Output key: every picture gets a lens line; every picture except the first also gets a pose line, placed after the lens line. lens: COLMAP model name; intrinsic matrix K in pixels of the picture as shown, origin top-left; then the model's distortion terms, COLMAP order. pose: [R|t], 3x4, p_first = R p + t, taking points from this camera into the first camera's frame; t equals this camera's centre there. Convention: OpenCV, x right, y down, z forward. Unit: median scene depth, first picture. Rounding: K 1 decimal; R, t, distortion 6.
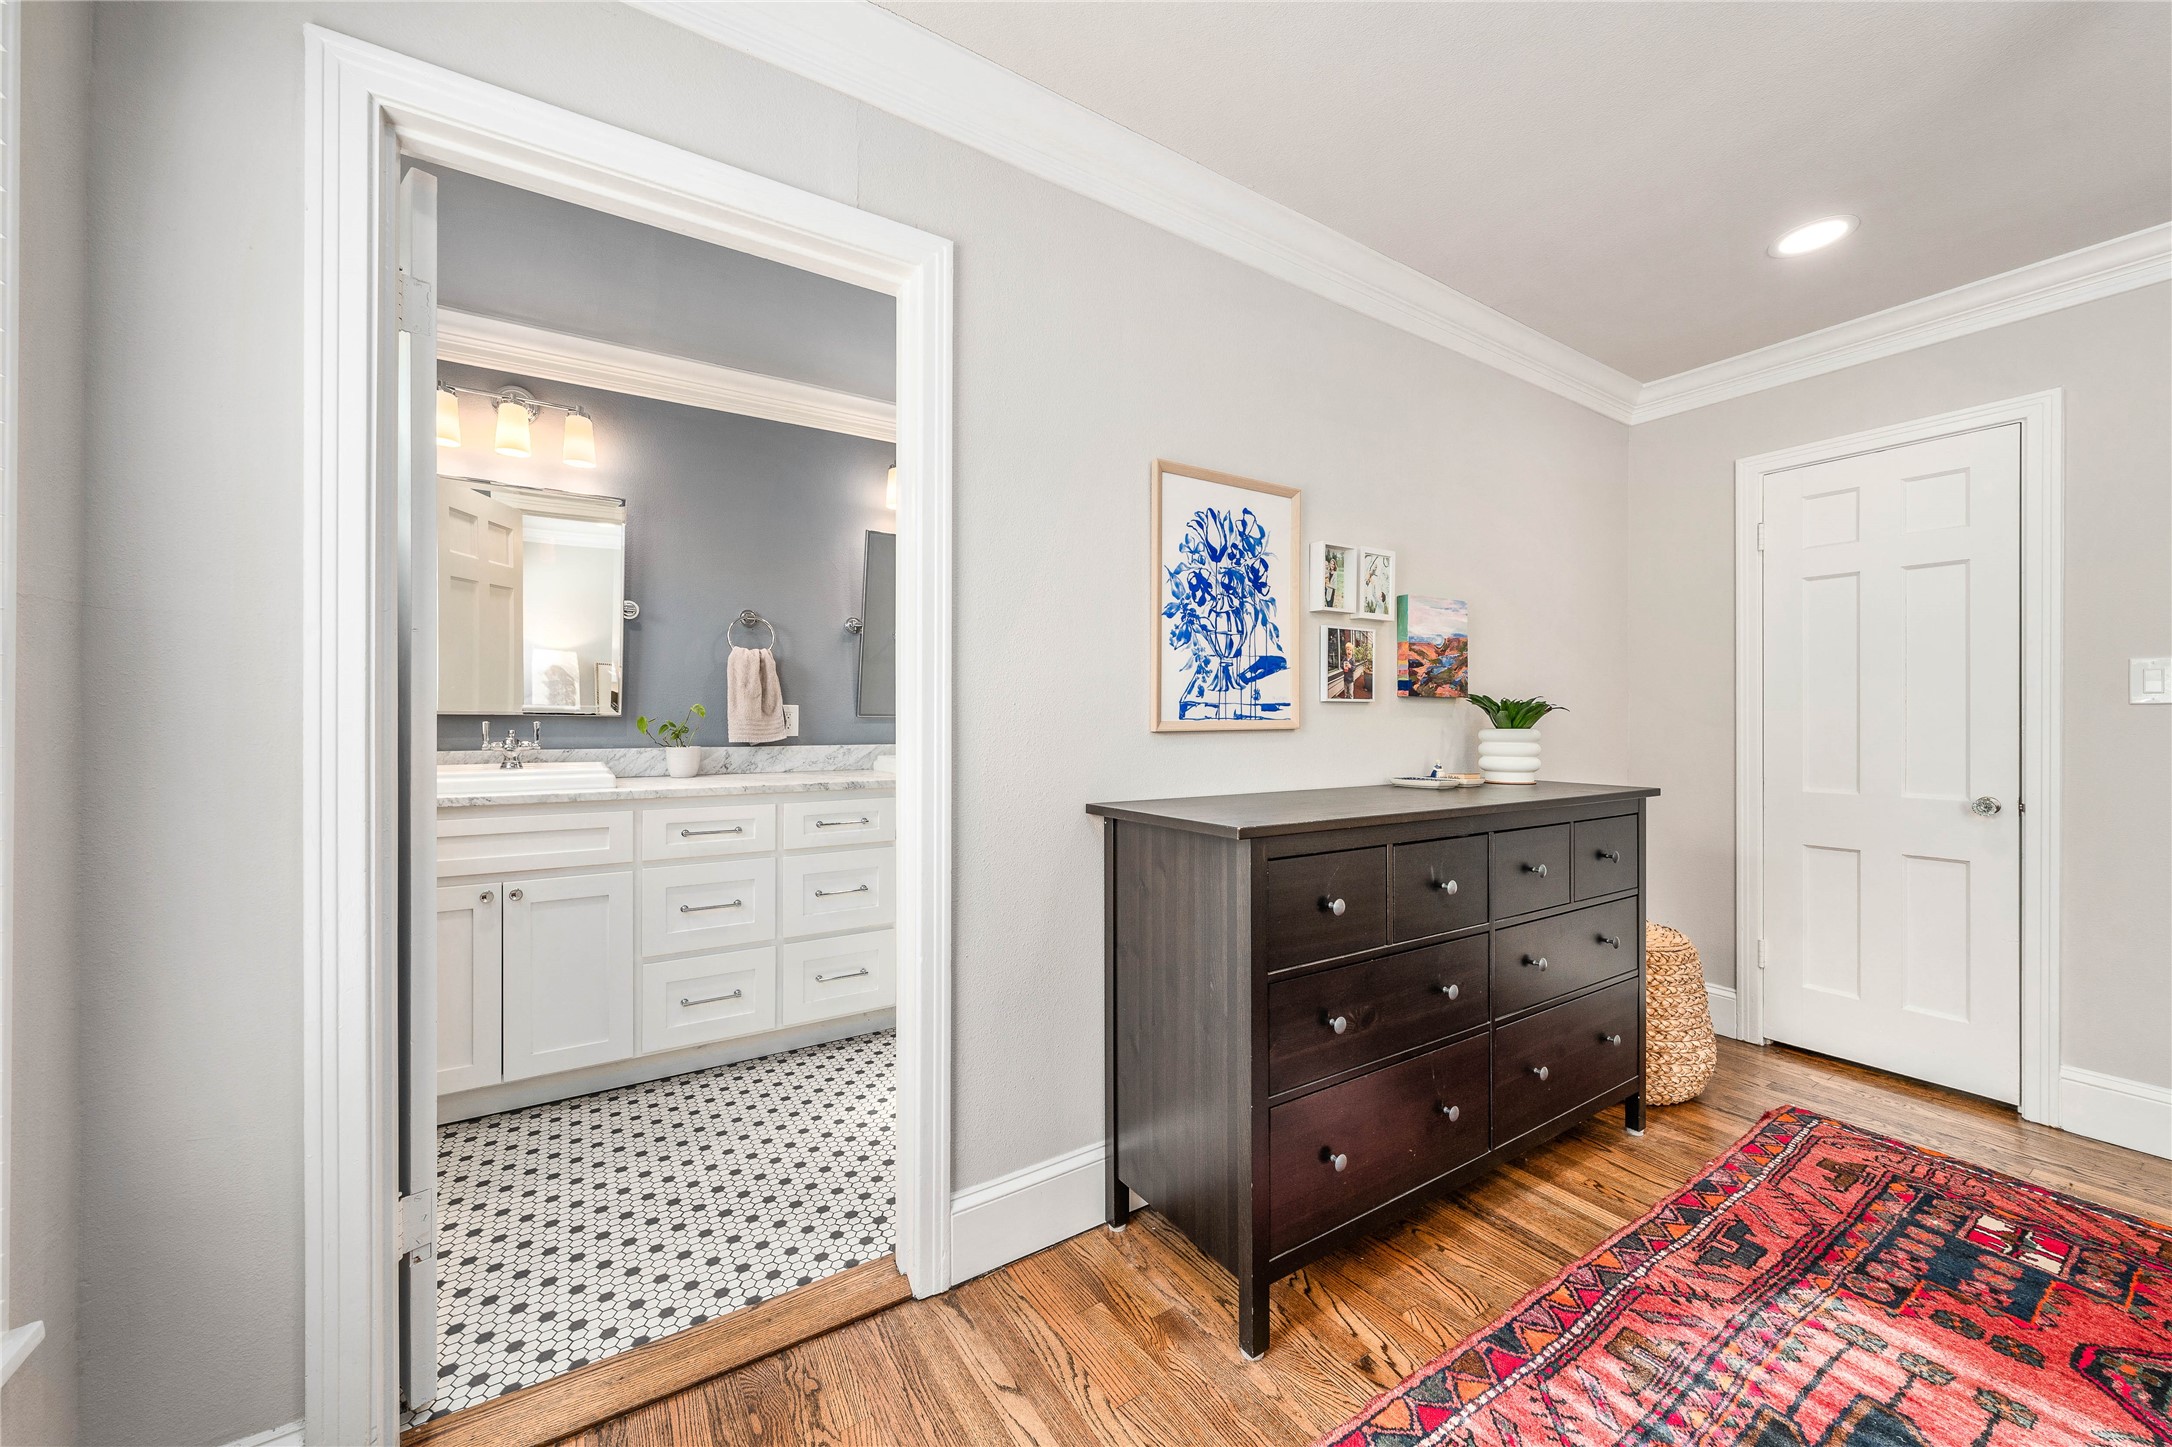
lens RADIAL K [[771.3, 0, 1069.5], [0, 771.3, 725.7], [0, 0, 1]] dist [-0.000210, -0.000537]
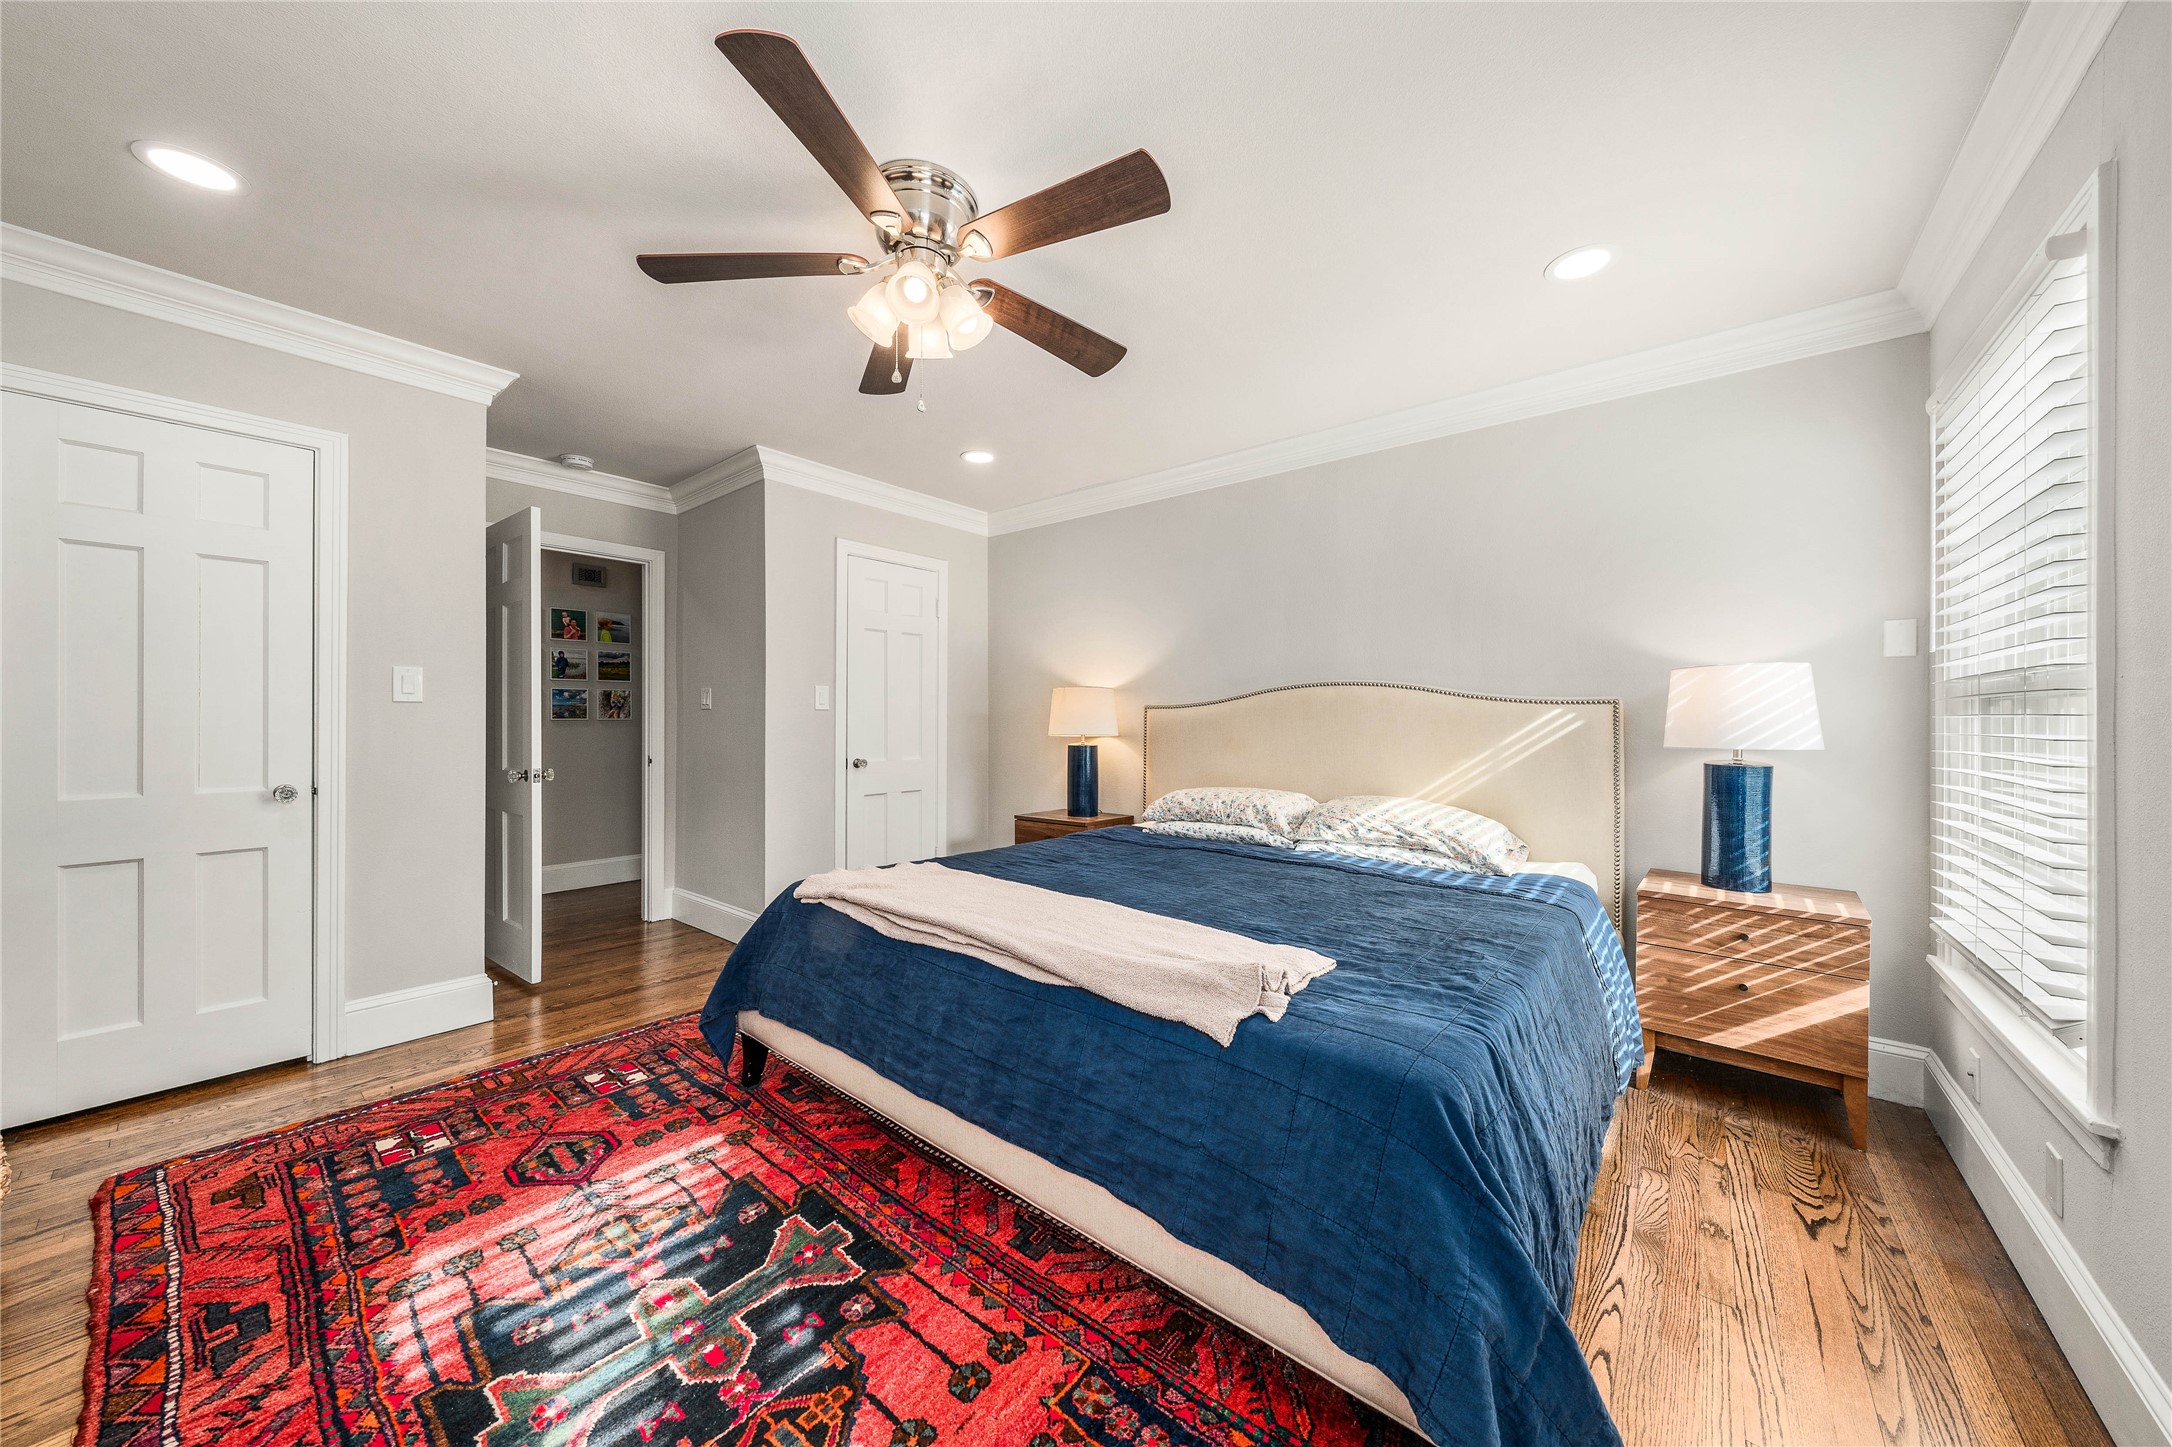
lens RADIAL K [[753.2, 0, 1081.3], [0, 753.2, 712.8], [0, 0, 1]] dist [-0.001509, 0.000559]
pose [[-0.311792, 0.001811, 0.950149, -0.231086], [0.003452, 0.999994, -0.000773, -0.004427], [-0.950144, 0.003039, -0.311797, 0.368553]]
